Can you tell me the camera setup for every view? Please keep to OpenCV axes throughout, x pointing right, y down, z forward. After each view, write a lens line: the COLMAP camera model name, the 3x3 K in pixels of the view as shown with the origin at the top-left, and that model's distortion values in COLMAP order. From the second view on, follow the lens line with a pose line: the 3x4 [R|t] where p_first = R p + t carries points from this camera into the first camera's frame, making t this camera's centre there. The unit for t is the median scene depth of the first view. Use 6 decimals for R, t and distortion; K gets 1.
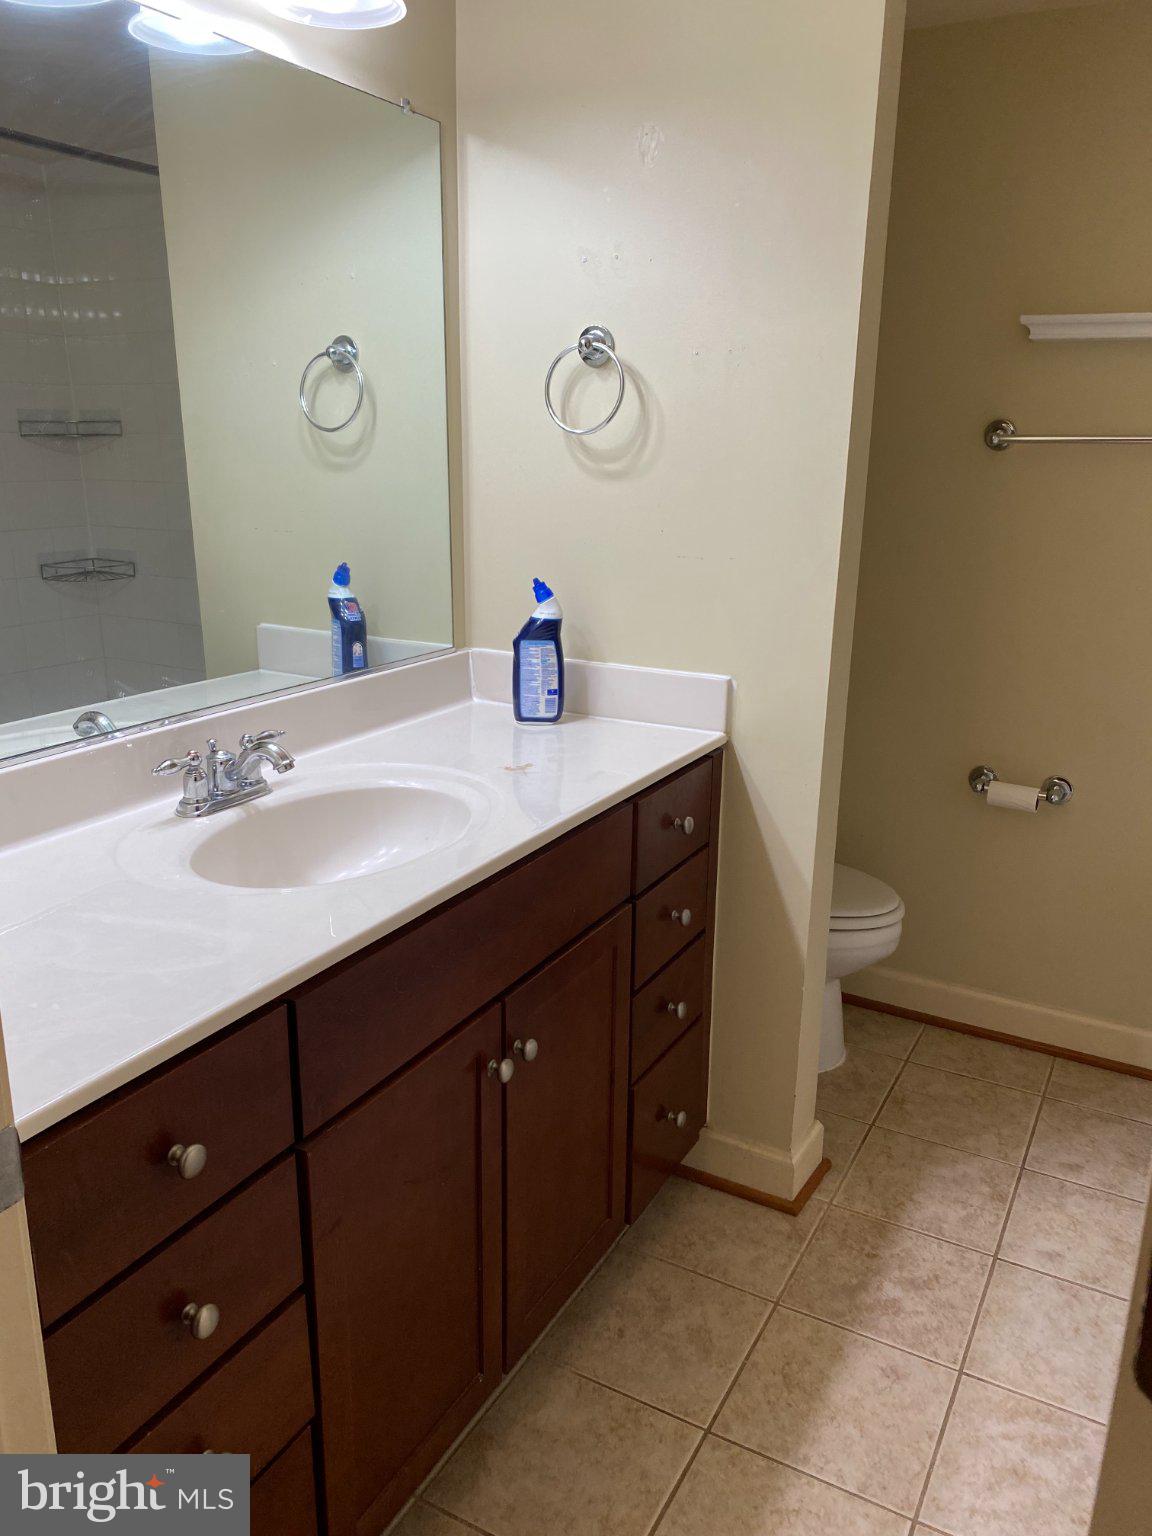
lens RADIAL K [[1172.3, 0, 577.5], [0, 1172.3, 760.9], [0, 0, 1]] dist [0.005208, -0.001792]
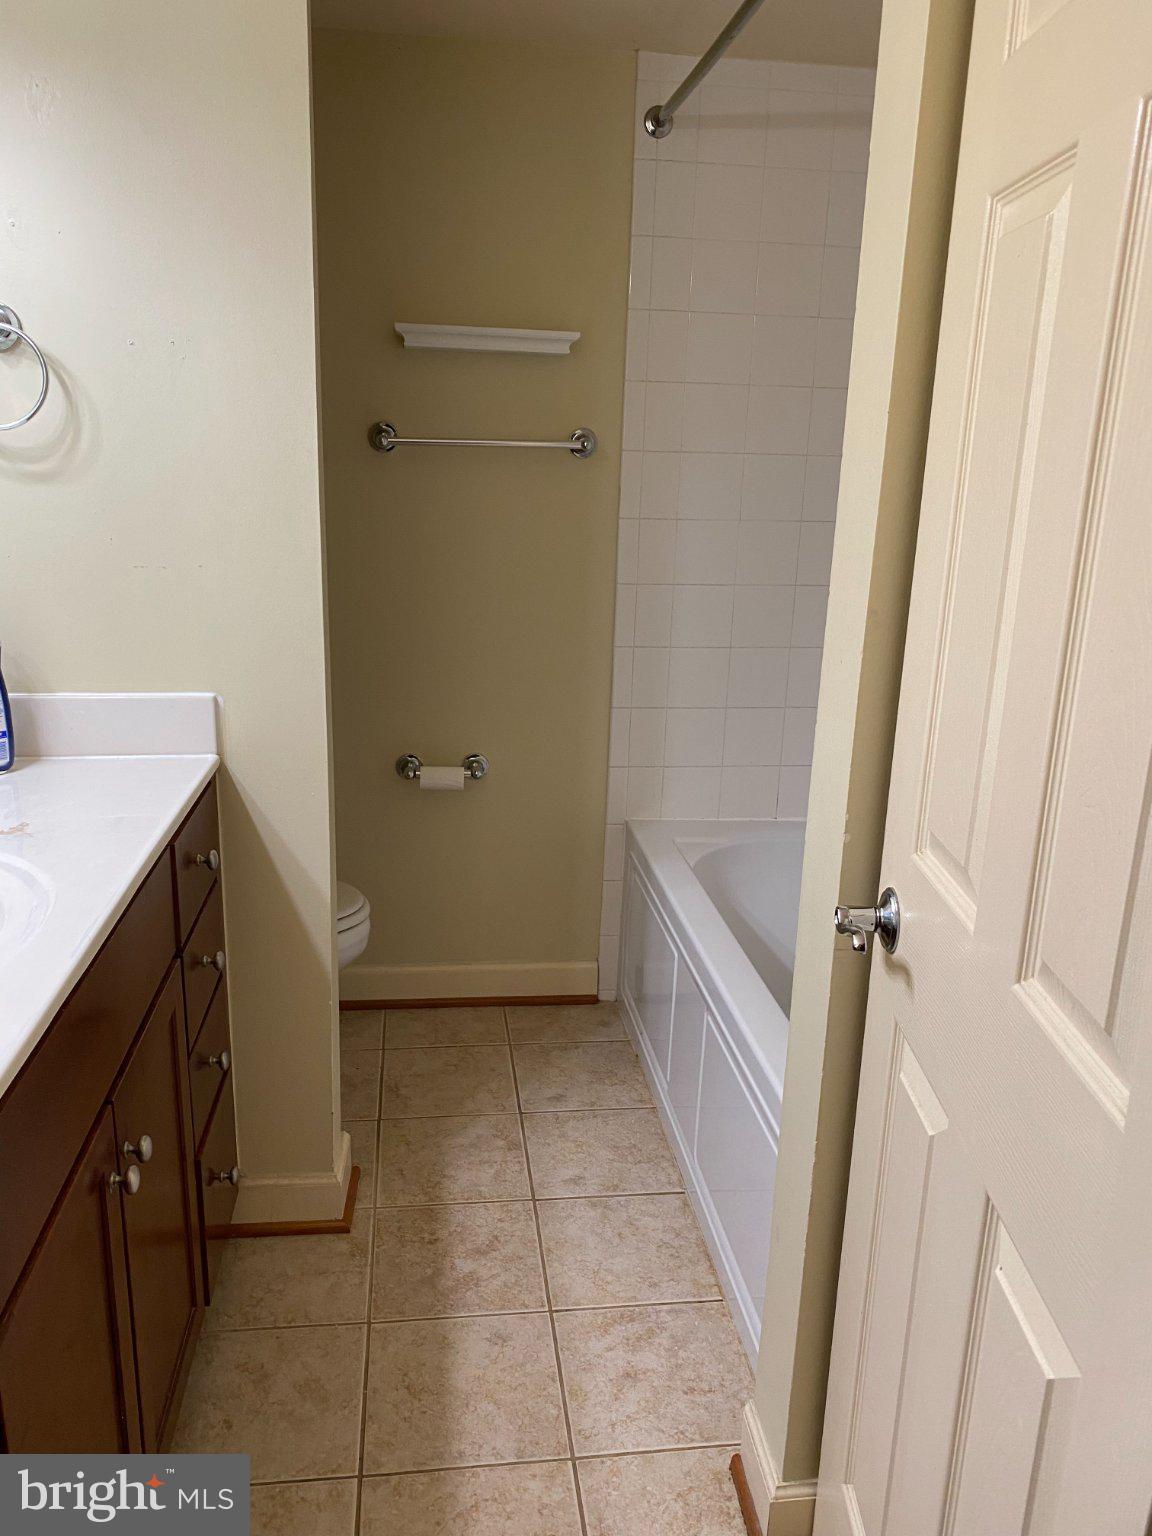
lens RADIAL K [[1164.0, 0, 576.0], [0, 1164.0, 768.0], [0, 0, 1]] dist [-0.011728, -0.004553]
pose [[0.808655, -0.143980, 0.570392, -0.169379], [0.139587, 0.988858, 0.051716, -0.021174], [-0.571483, 0.037799, 0.819743, 0.085943]]
